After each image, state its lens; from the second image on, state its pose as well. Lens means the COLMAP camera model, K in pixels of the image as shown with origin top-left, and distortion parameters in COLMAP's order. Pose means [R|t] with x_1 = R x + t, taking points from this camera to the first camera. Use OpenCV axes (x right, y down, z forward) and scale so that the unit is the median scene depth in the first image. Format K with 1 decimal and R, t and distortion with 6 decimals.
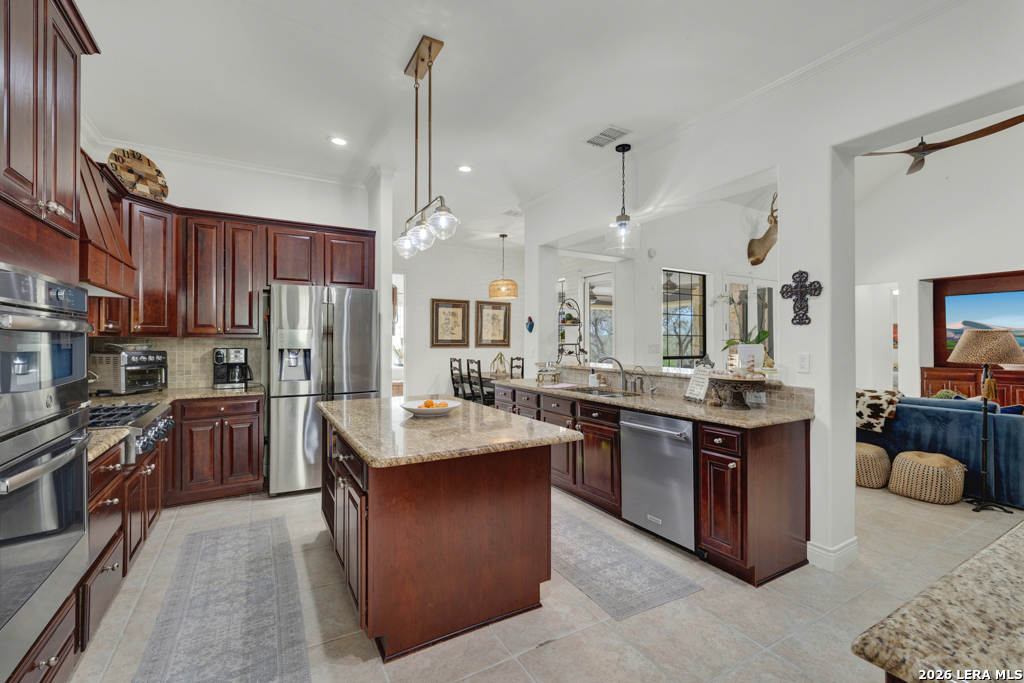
lens RADIAL K [[440.0, 0, 502.0], [0, 440.0, 337.3], [0, 0, 1]] dist [0.000548, 0.000268]
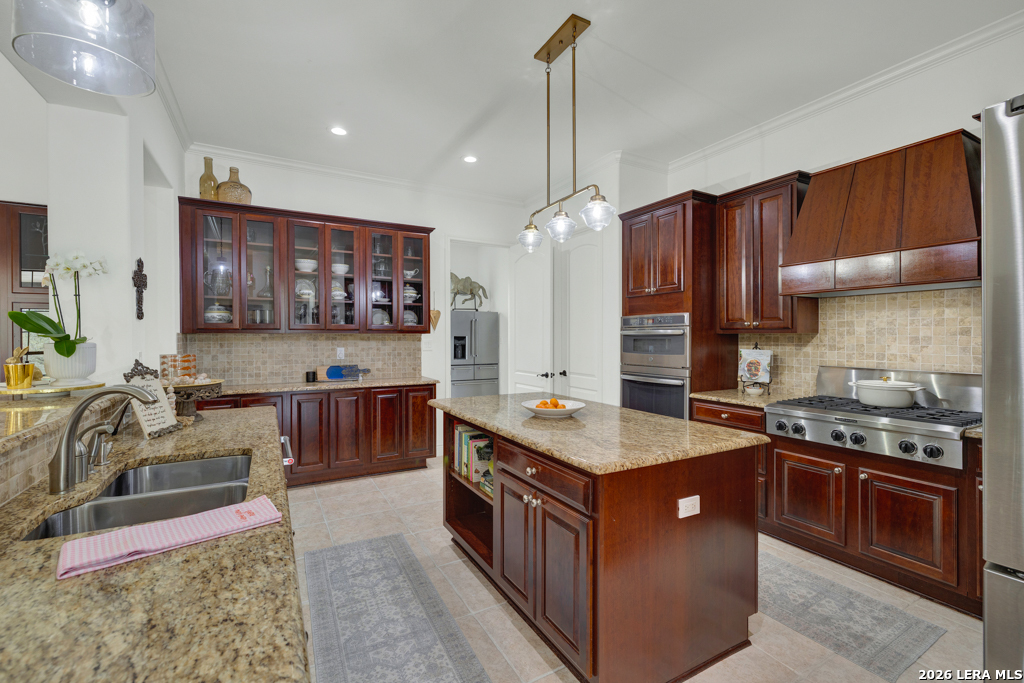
lens RADIAL K [[440.0, 0, 502.0], [0, 440.0, 337.3], [0, 0, 1]] dist [0.000548, 0.000268]
pose [[-0.999916, -0.001359, 0.012855, -0.039307], [-0.001454, 0.999972, -0.007393, 0.009267], [-0.012844, -0.007411, -0.999890, 1.200991]]
